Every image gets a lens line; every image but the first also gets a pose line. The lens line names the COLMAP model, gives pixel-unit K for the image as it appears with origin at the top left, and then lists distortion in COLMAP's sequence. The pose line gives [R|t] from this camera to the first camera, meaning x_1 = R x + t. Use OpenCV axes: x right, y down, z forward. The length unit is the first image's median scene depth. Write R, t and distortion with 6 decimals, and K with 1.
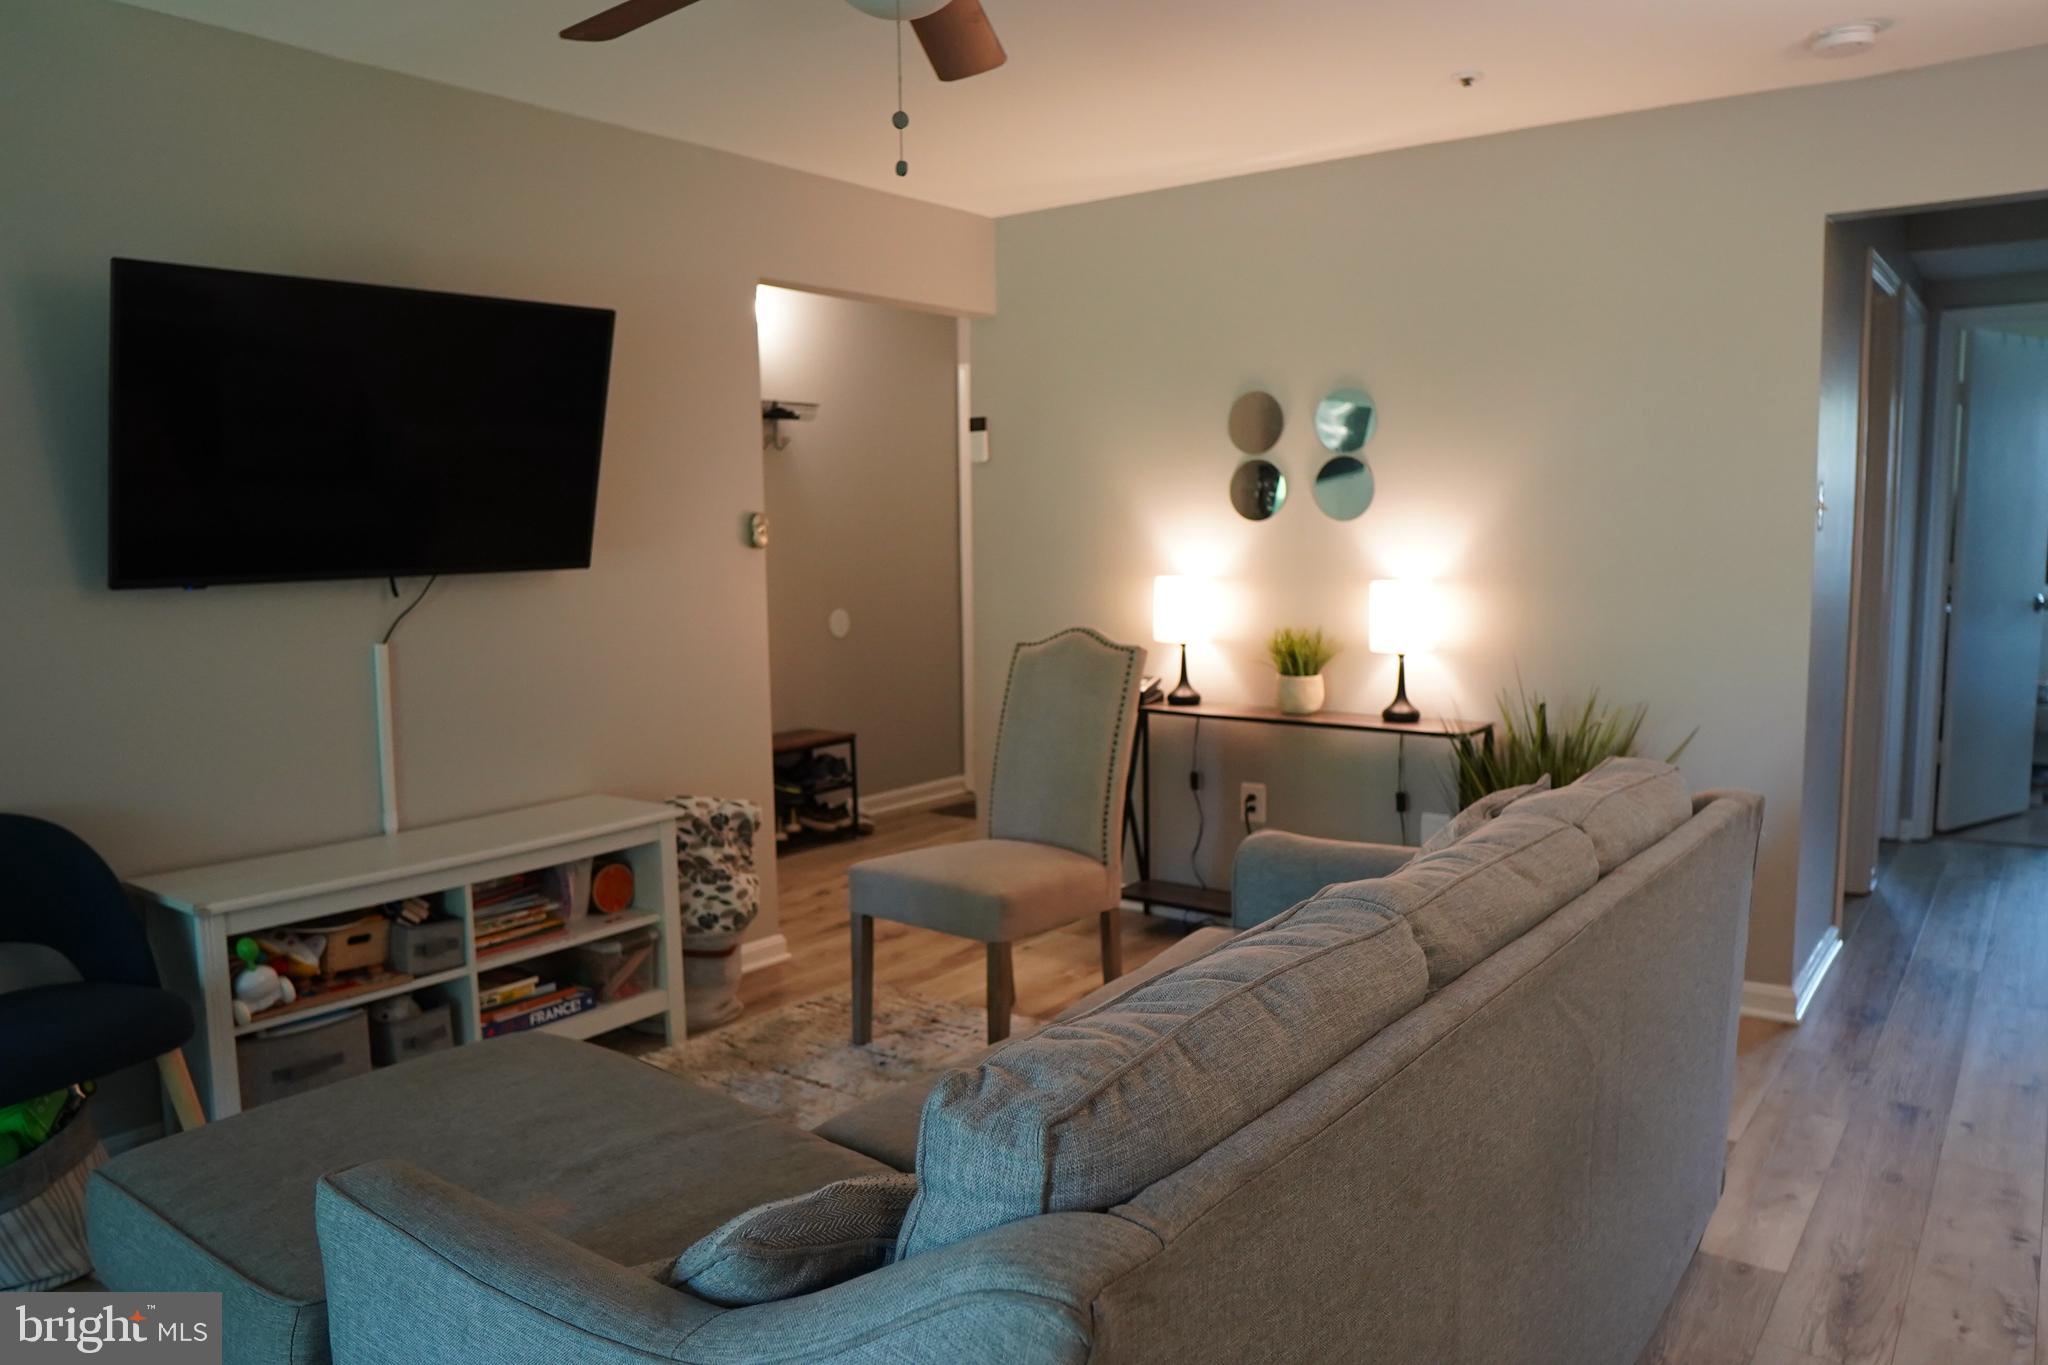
lens RADIAL K [[1449.2, 0, 1029.7], [0, 1449.2, 680.5], [0, 0, 1]] dist [-0.112813, 0.077895]
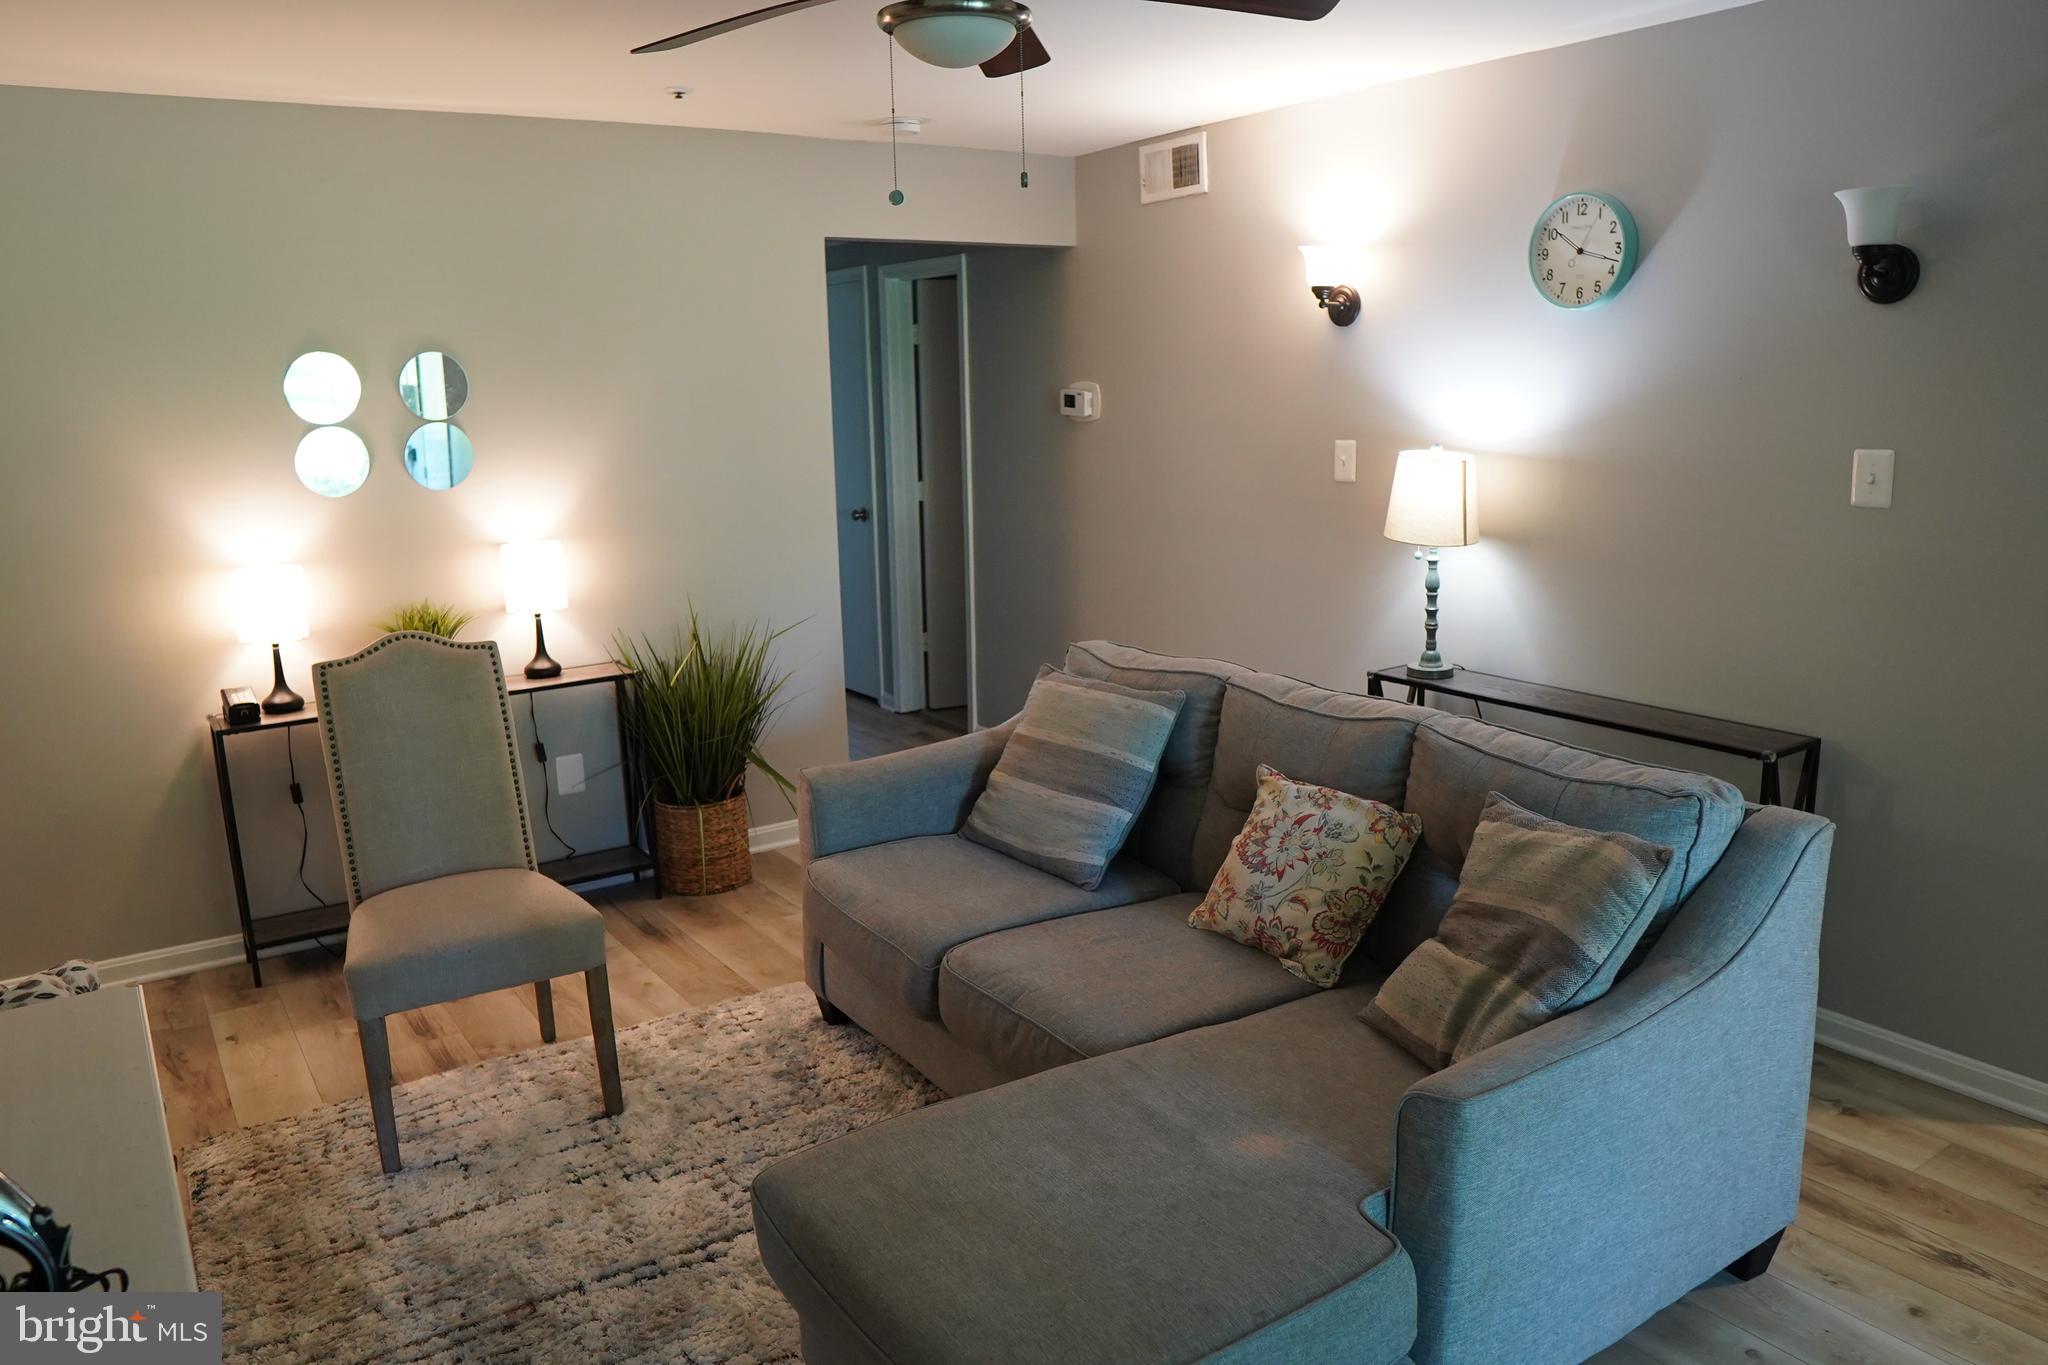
lens RADIAL K [[1449.2, 0, 1029.7], [0, 1449.2, 680.5], [0, 0, 1]] dist [-0.112813, 0.077895]
pose [[0.320457, -0.193353, 0.927320, -0.562859], [0.121629, 0.979242, 0.162148, -0.089341], [-0.939422, 0.060827, 0.337322, 0.295225]]
